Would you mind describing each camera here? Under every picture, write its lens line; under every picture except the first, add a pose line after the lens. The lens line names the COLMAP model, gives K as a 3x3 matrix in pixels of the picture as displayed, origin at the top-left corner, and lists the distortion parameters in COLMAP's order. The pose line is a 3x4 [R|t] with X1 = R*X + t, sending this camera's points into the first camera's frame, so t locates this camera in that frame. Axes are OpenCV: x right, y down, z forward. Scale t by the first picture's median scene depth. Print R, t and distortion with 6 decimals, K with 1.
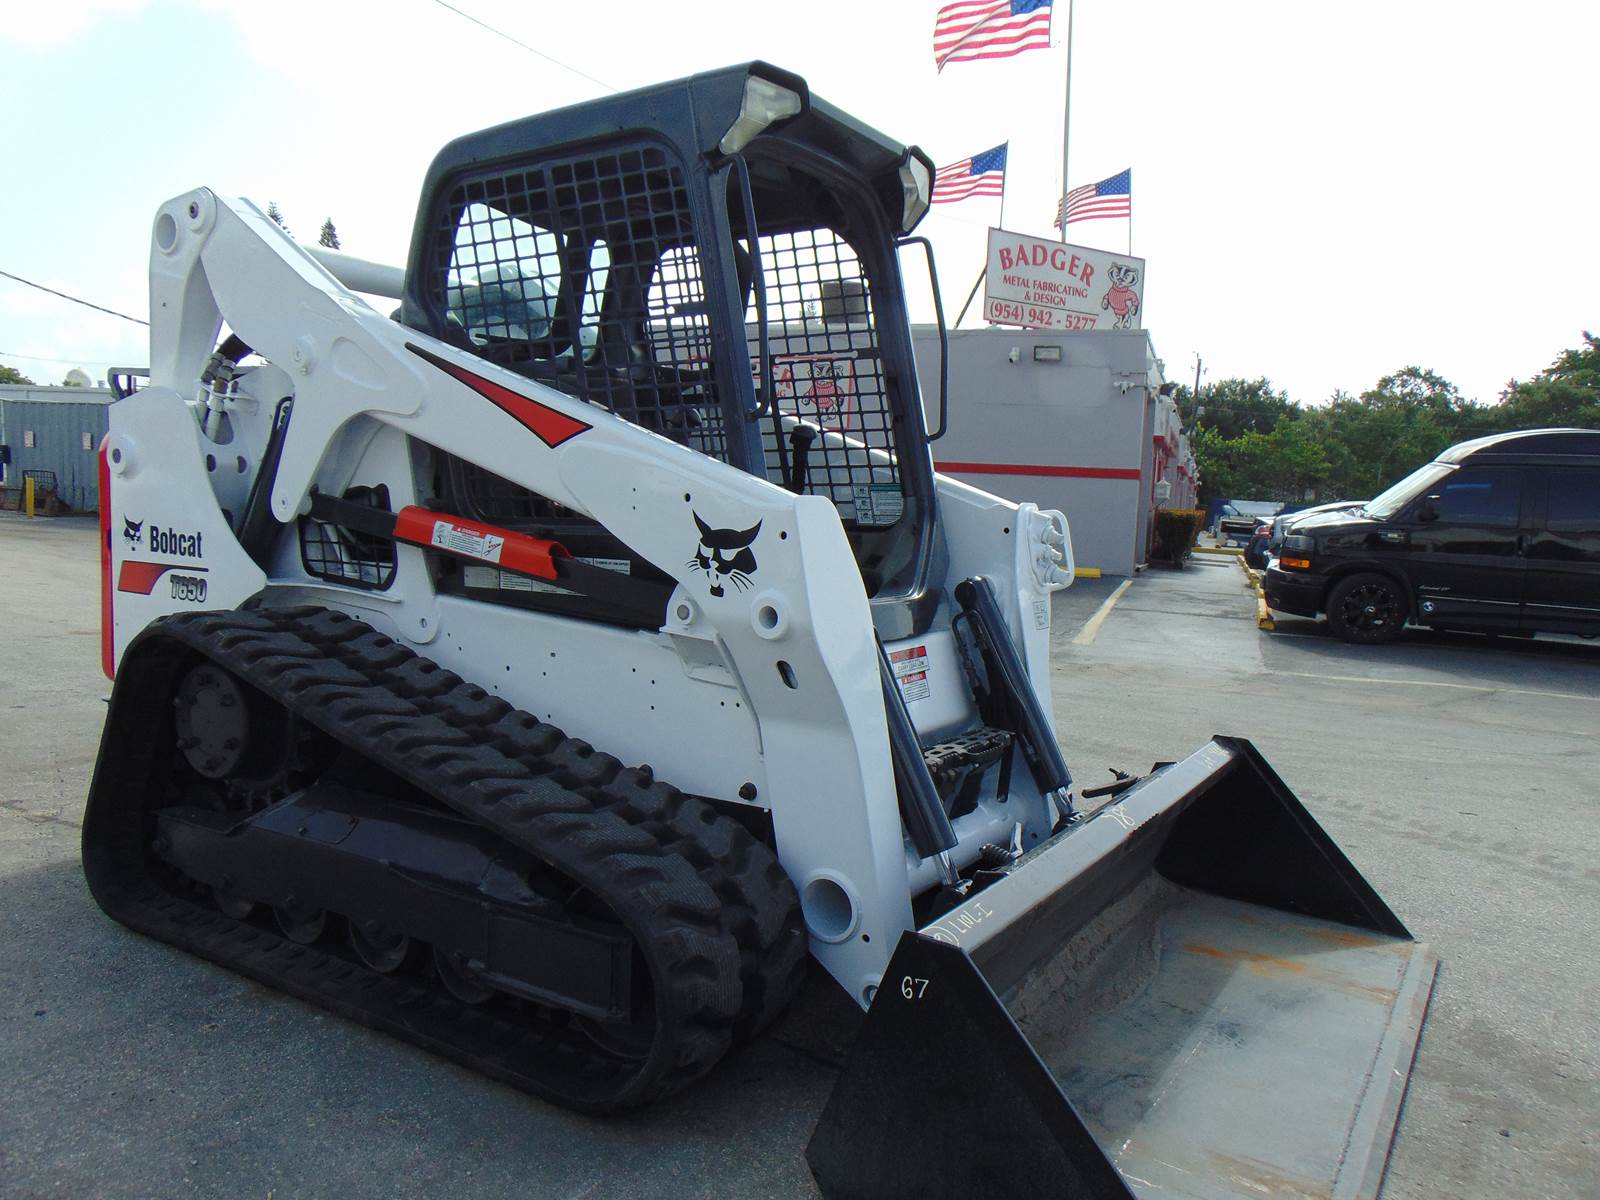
lens RADIAL K [[1186.7, 0, 802.4], [0, 1186.7, 604.0], [0, 0, 1]] dist [0.005558, 0.036901]
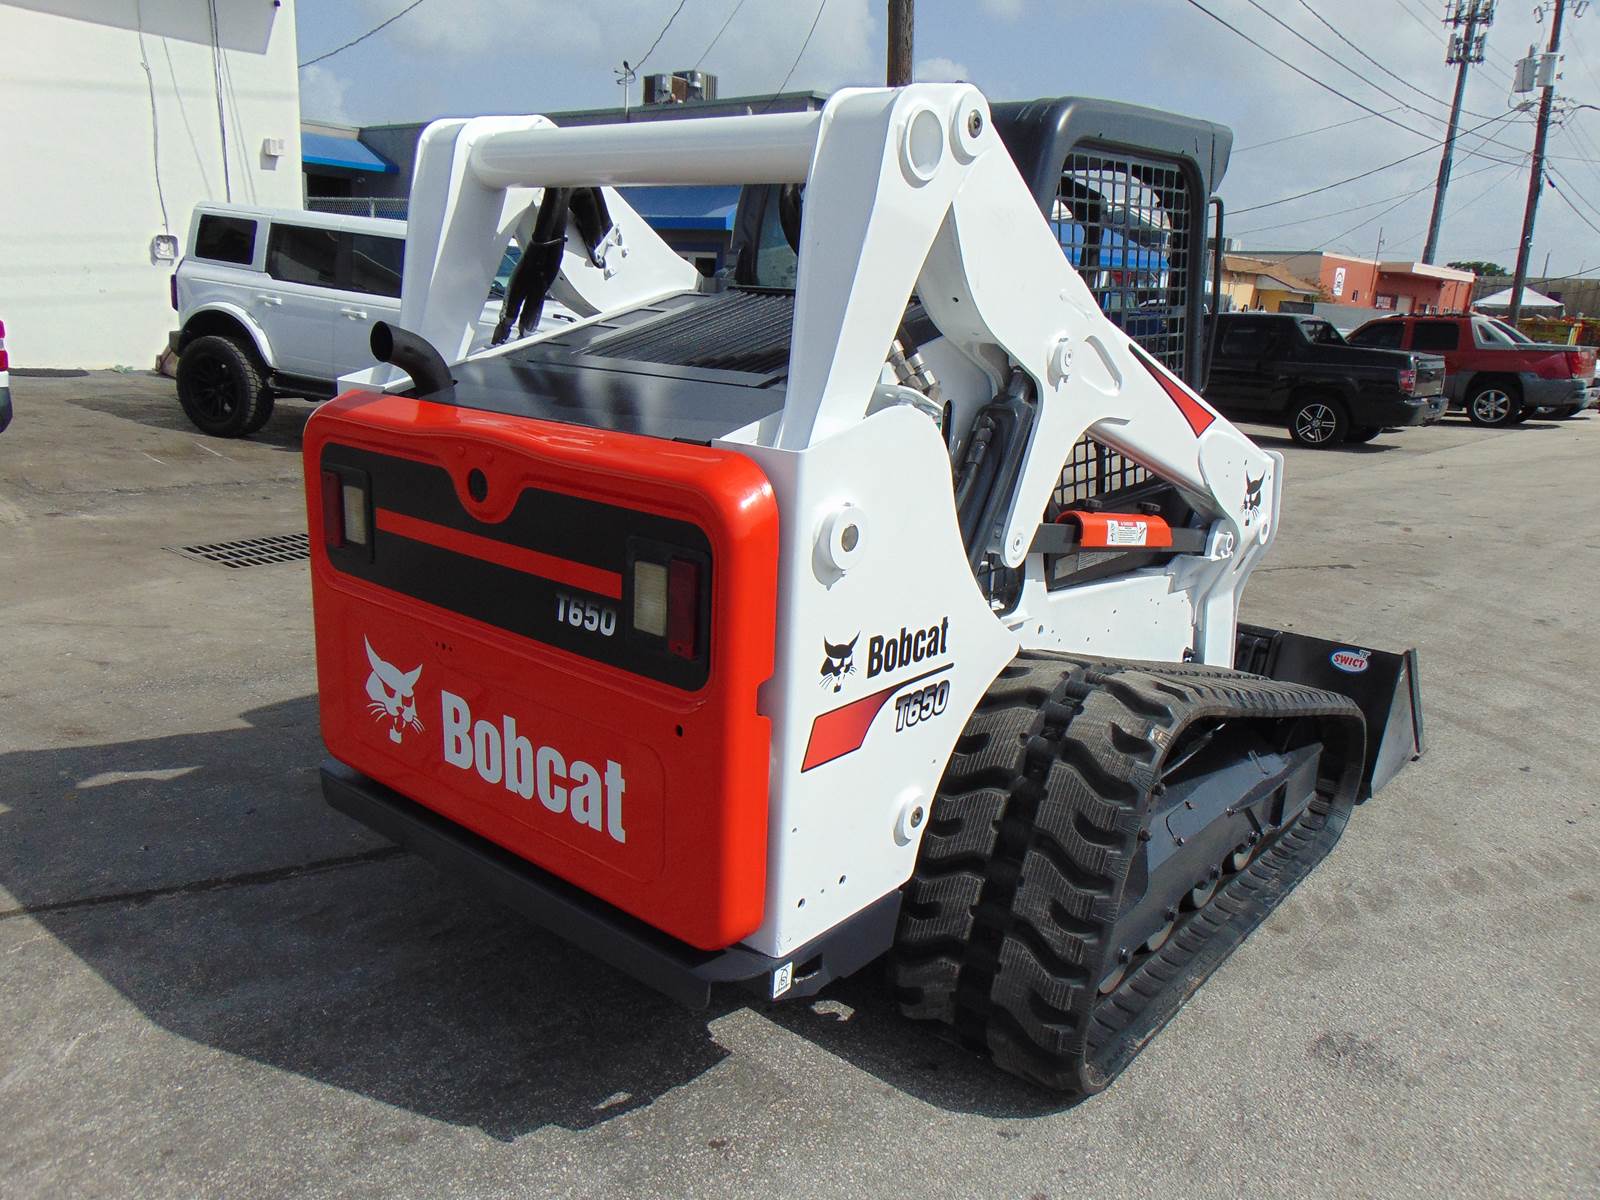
lens RADIAL K [[1186.7, 0, 806.5], [0, 1186.7, 592.7], [0, 0, 1]] dist [0.005558, 0.036901]
pose [[0.126198, -0.275839, 0.952883, -1.174095], [0.048708, 0.961128, 0.271775, -0.265422], [-0.990809, 0.012116, 0.134728, 1.001267]]
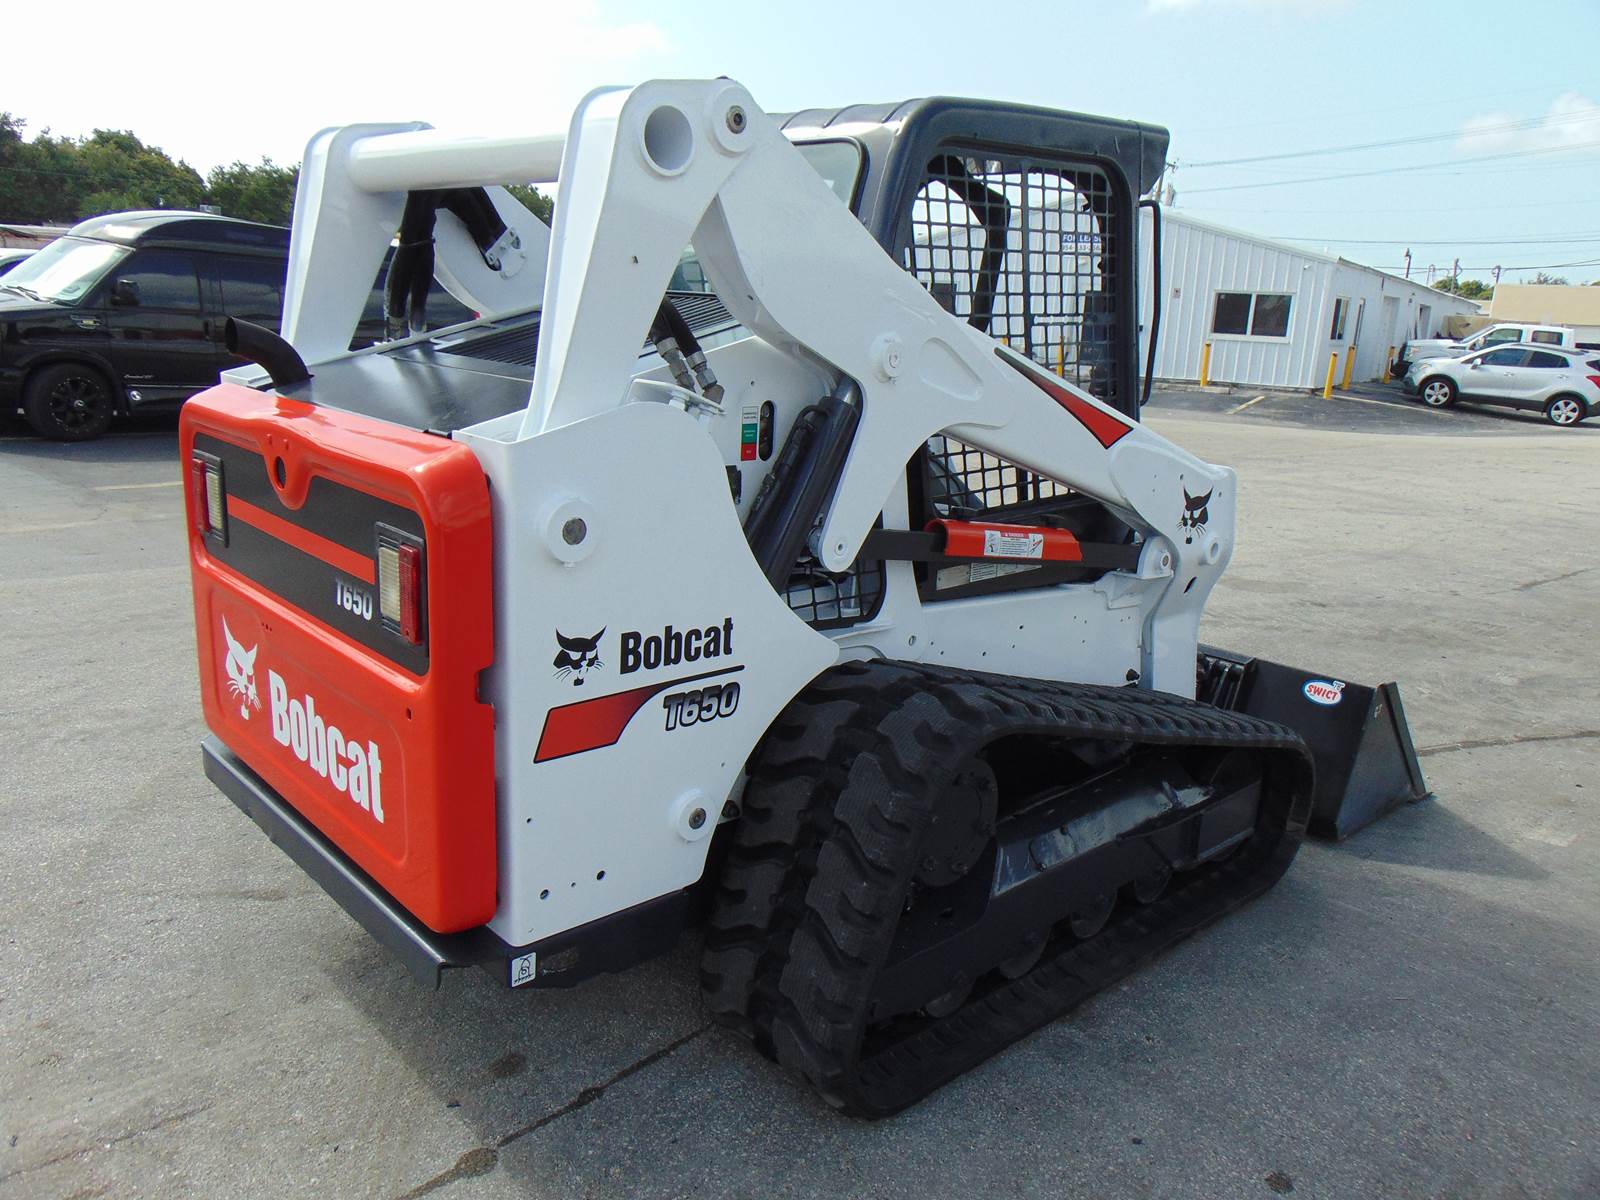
lens RADIAL K [[1186.7, 0, 799.0], [0, 1186.7, 600.9], [0, 0, 1]] dist [0.005558, 0.036901]
pose [[0.263847, -0.261098, 0.928554, -1.131553], [0.047409, 0.965013, 0.257879, -0.244035], [-0.963399, -0.024019, 0.266995, 0.794249]]
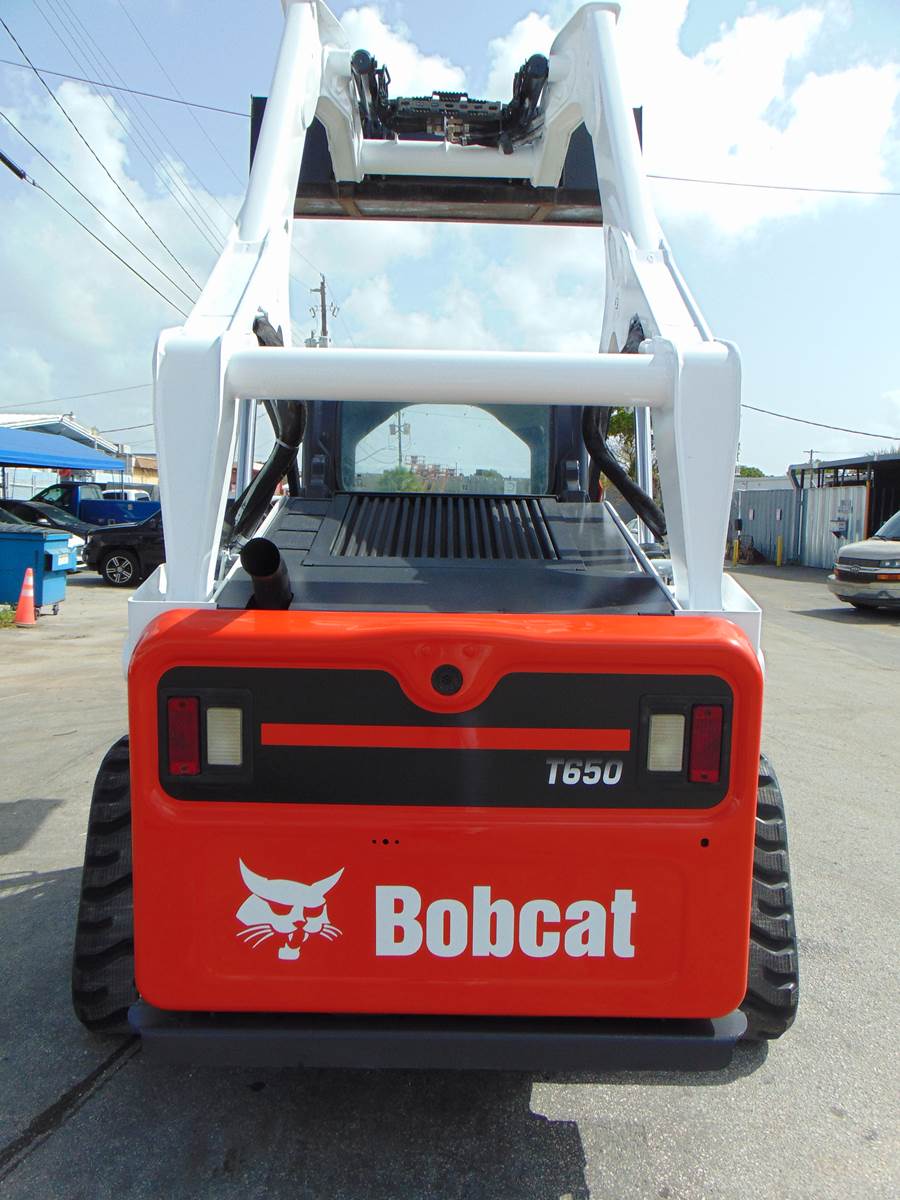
lens RADIAL K [[890.0, 0, 449.1], [0, 890.0, 602.2], [0, 0, 1]] dist [0.005558, 0.036901]
pose [[-0.541693, -0.141450, 0.828589, -0.991733], [0.037607, 0.980674, 0.191999, -0.302294], [-0.839734, 0.135166, -0.525905, 1.549486]]
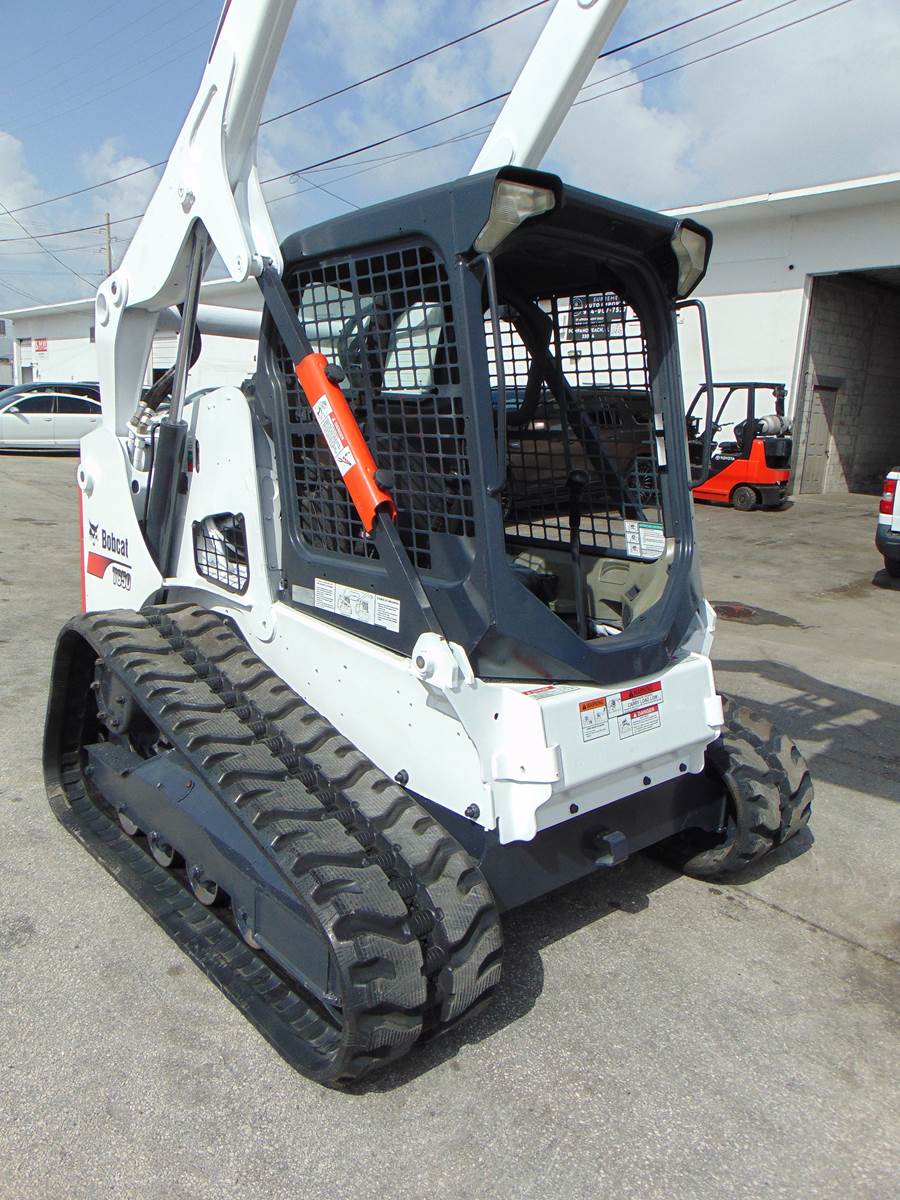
lens RADIAL K [[890.0, 0, 449.6], [0, 890.0, 604.9], [0, 0, 1]] dist [0.005558, 0.036901]
pose [[0.960664, 0.069245, -0.268943, 0.123374], [-0.041446, 0.993319, 0.107705, -0.111138], [0.274604, -0.092322, 0.957115, 0.128604]]
